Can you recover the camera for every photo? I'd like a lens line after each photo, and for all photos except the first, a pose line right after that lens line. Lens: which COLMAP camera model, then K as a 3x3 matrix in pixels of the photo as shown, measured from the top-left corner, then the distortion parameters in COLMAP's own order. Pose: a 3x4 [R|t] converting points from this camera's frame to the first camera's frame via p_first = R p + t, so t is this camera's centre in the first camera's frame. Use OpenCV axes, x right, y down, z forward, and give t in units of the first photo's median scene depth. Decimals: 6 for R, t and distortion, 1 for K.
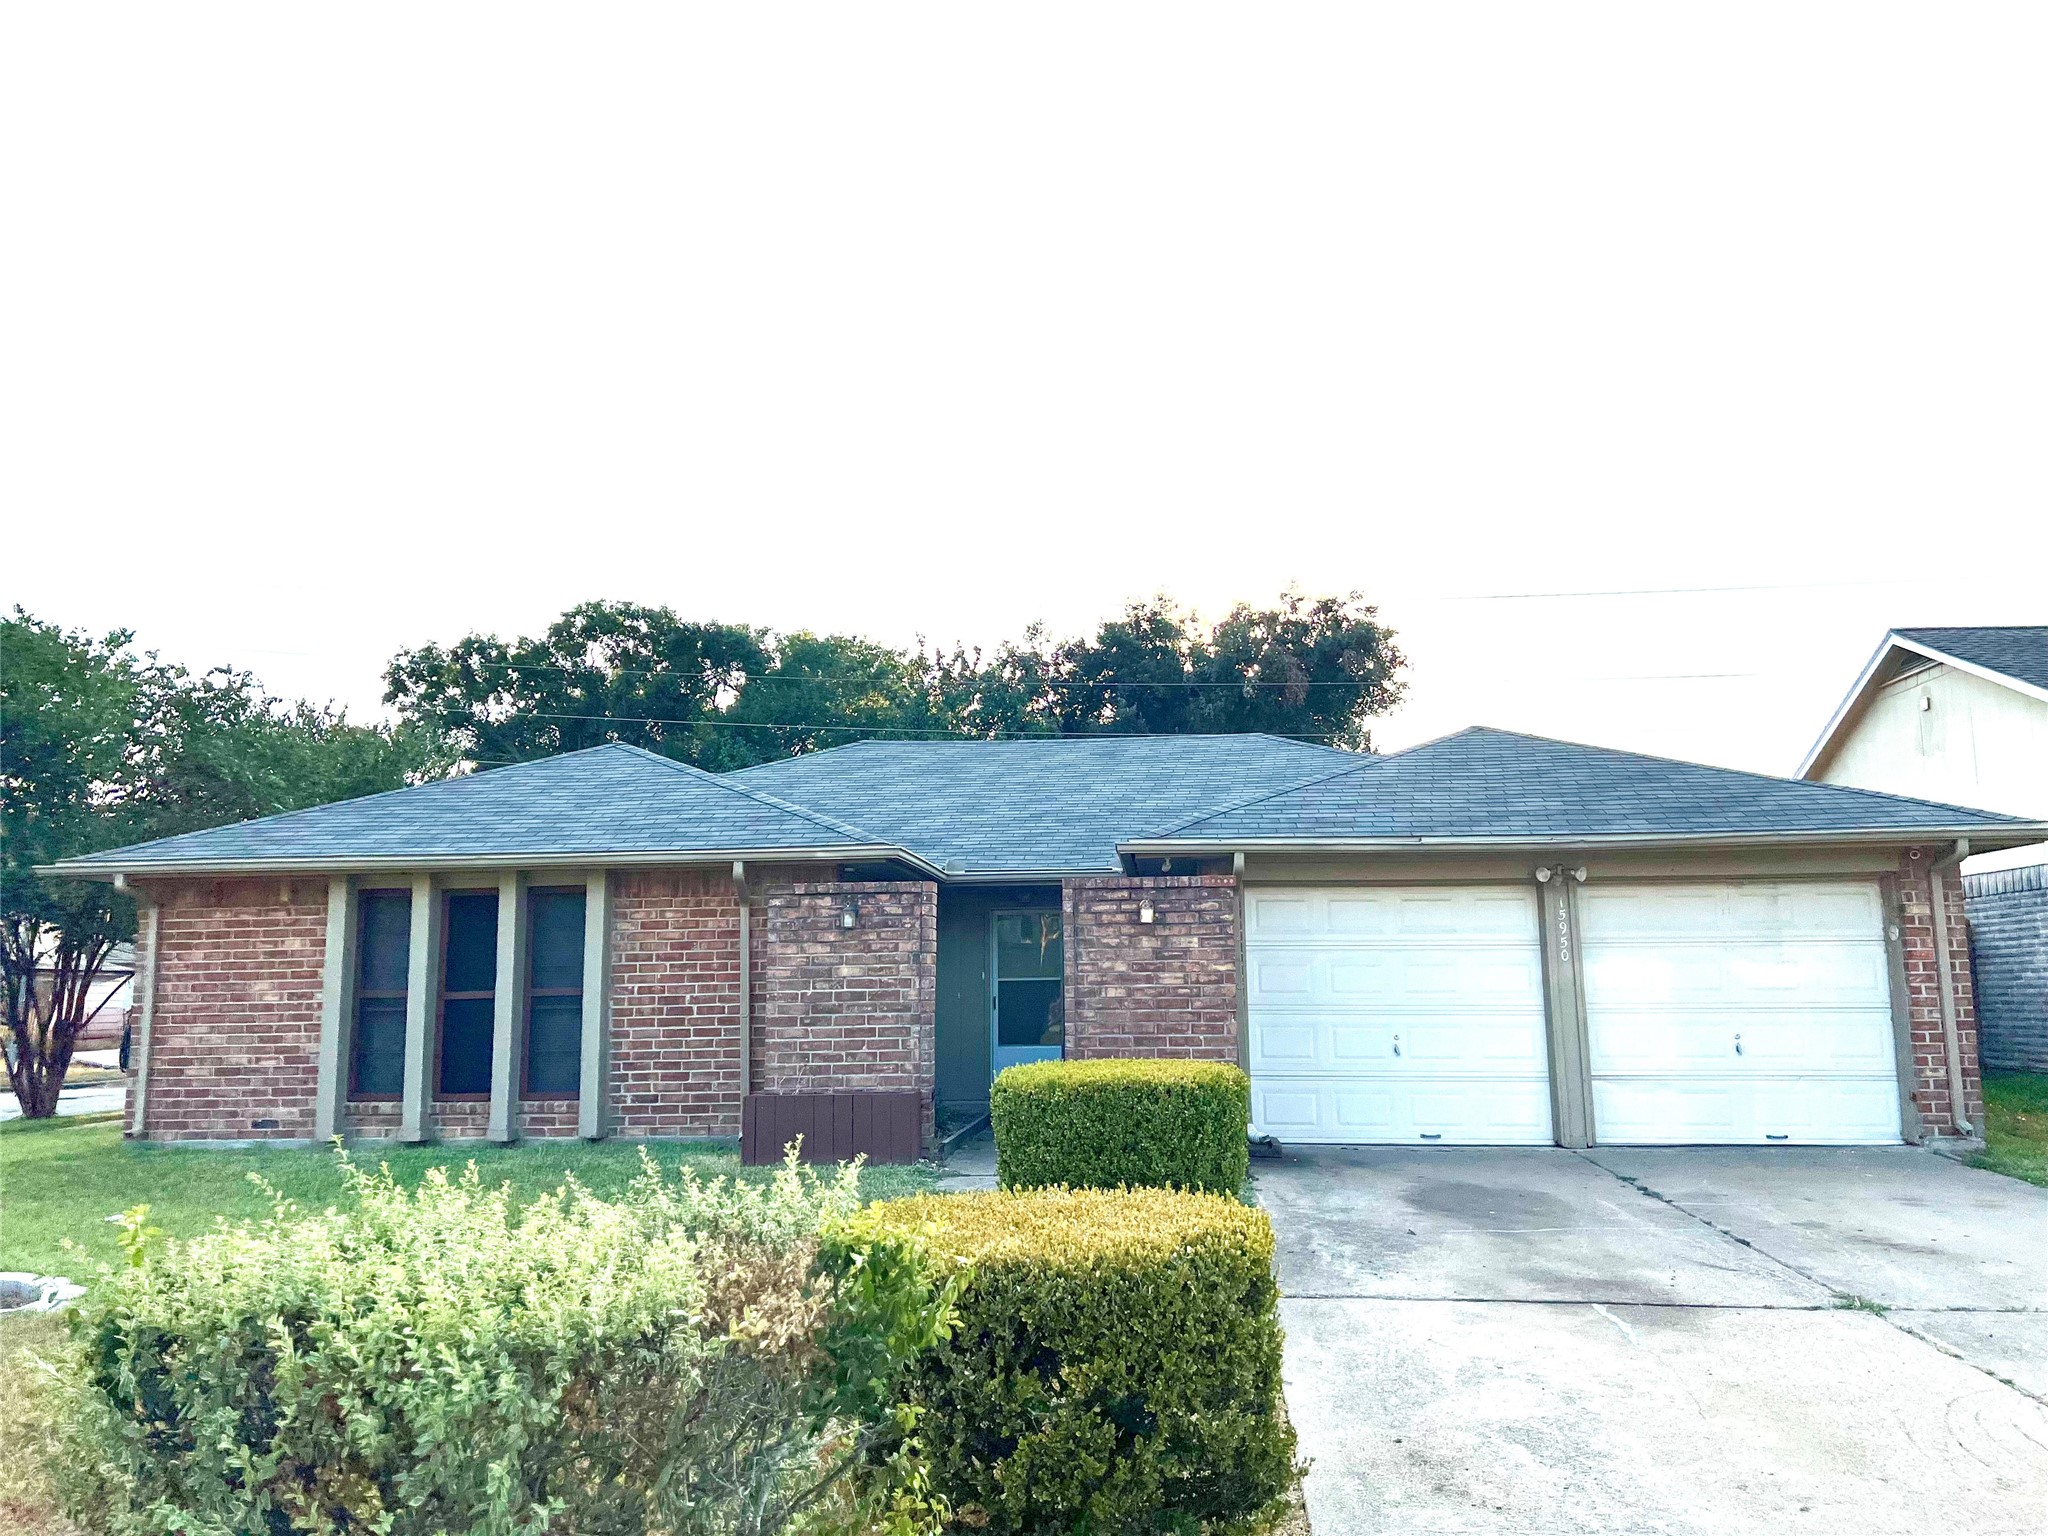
lens RADIAL K [[1572.3, 0, 1024.0], [0, 1572.3, 768.0], [0, 0, 1]] dist [0.030785, -0.008535]
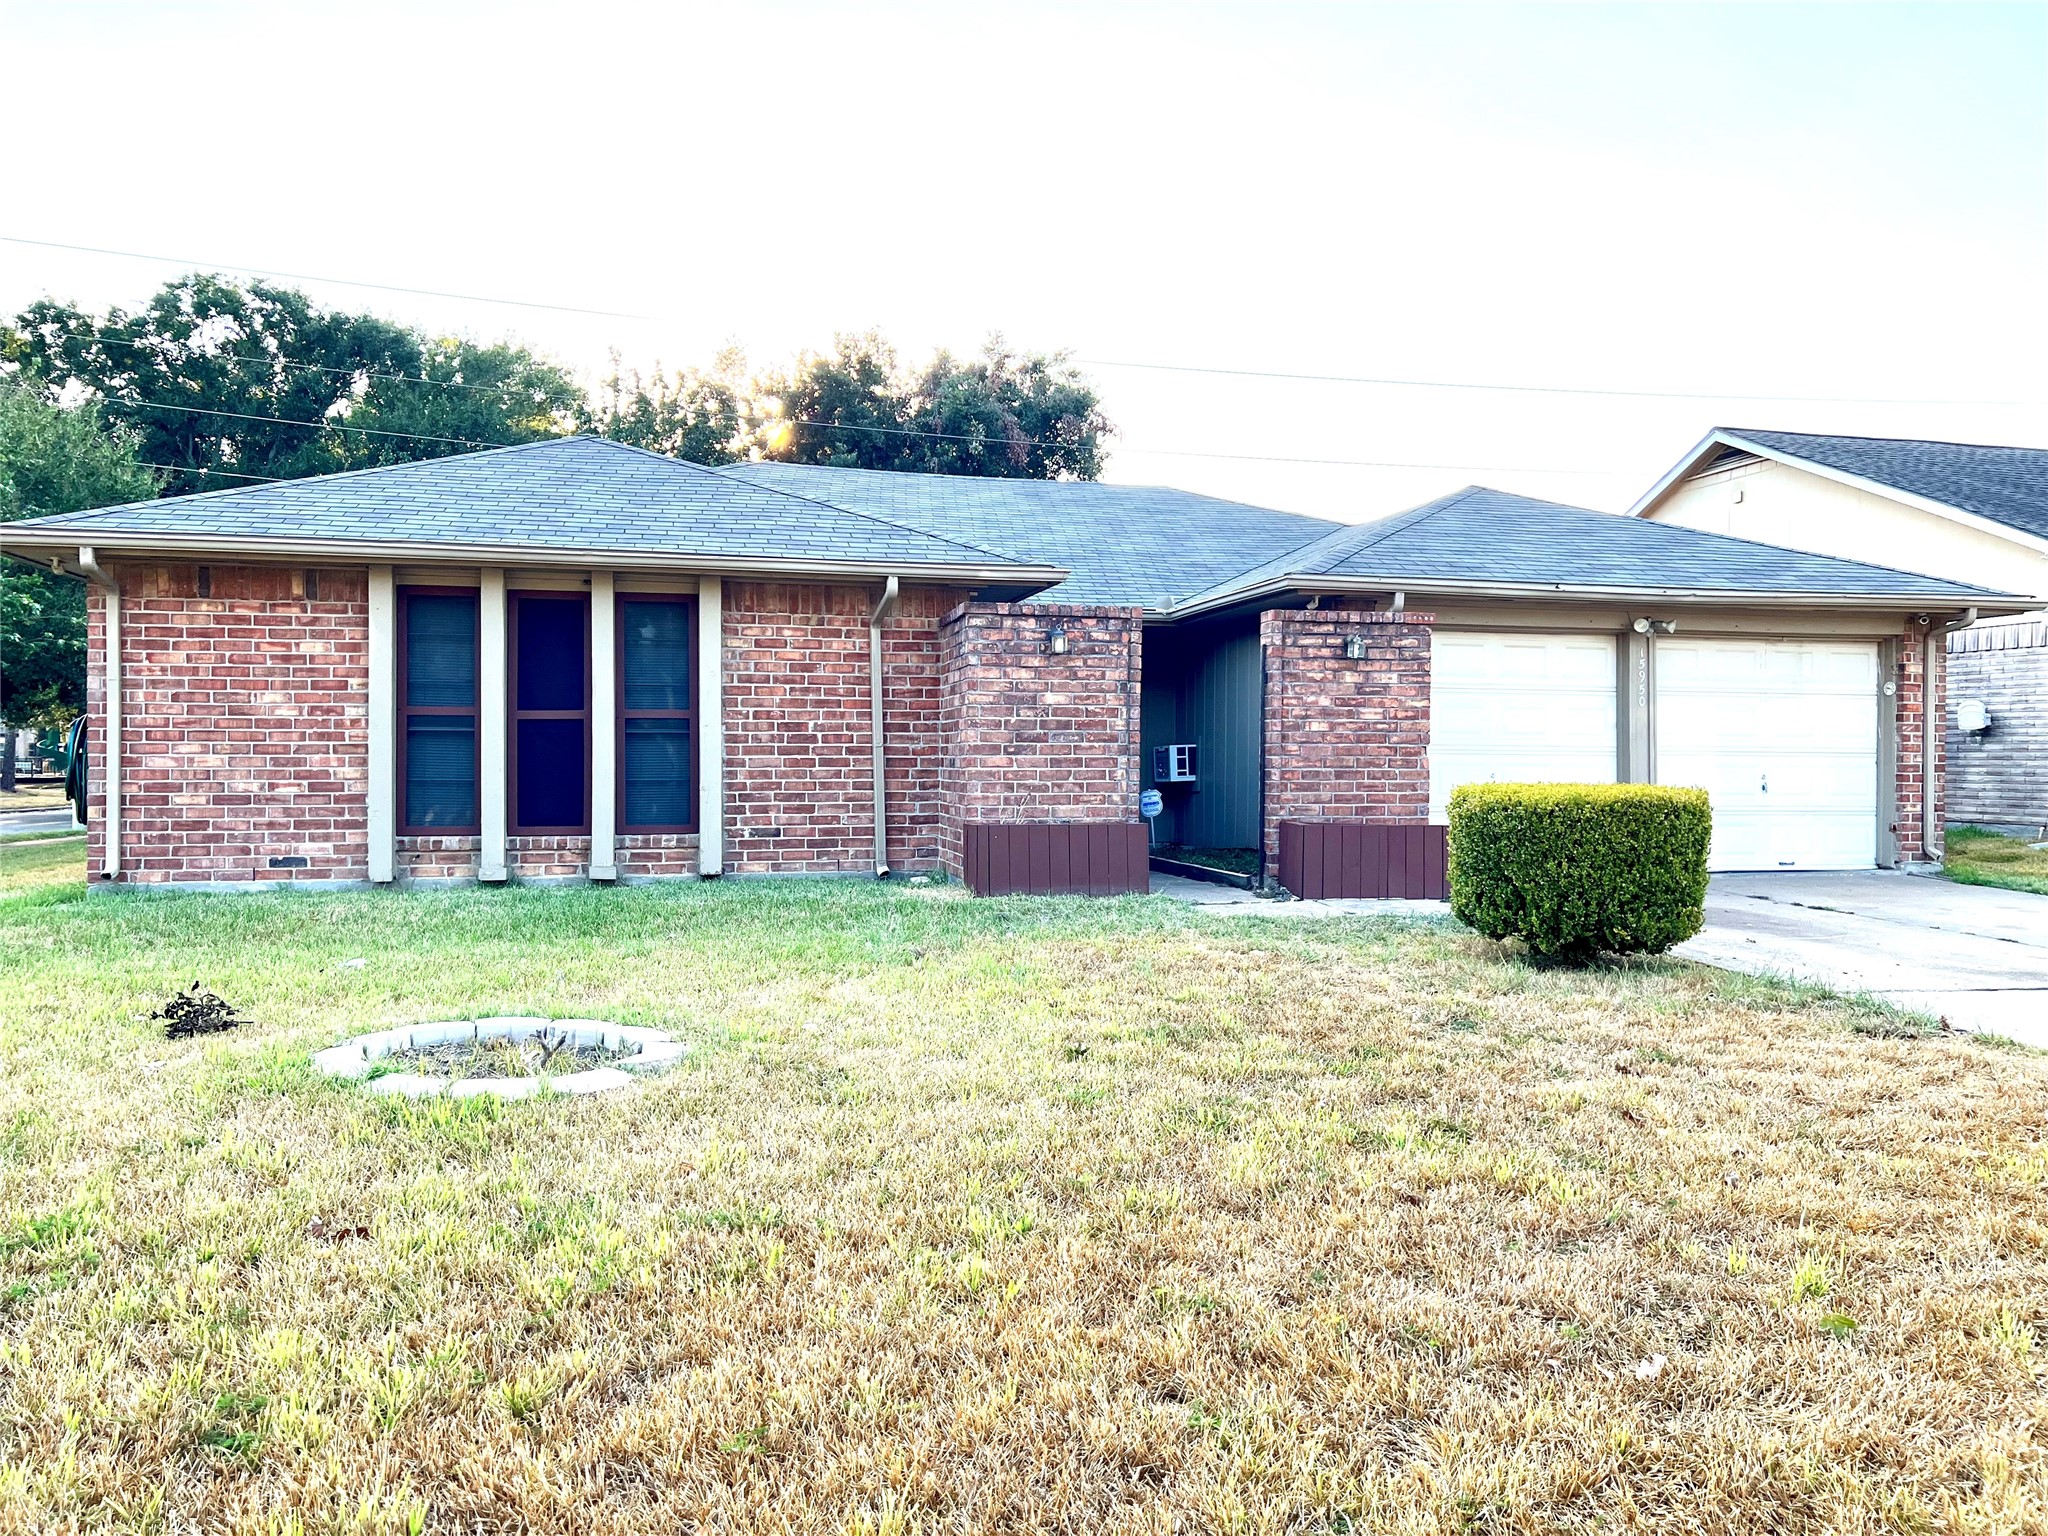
lens RADIAL K [[1517.6, 0, 1024.0], [0, 1517.6, 768.0], [0, 0, 1]] dist [0.109473, -0.153536]
pose [[0.947703, 0.012997, 0.318888, -0.377820], [-0.061559, 0.987852, 0.142682, 0.037399], [-0.313160, -0.154851, 0.936991, 0.131512]]
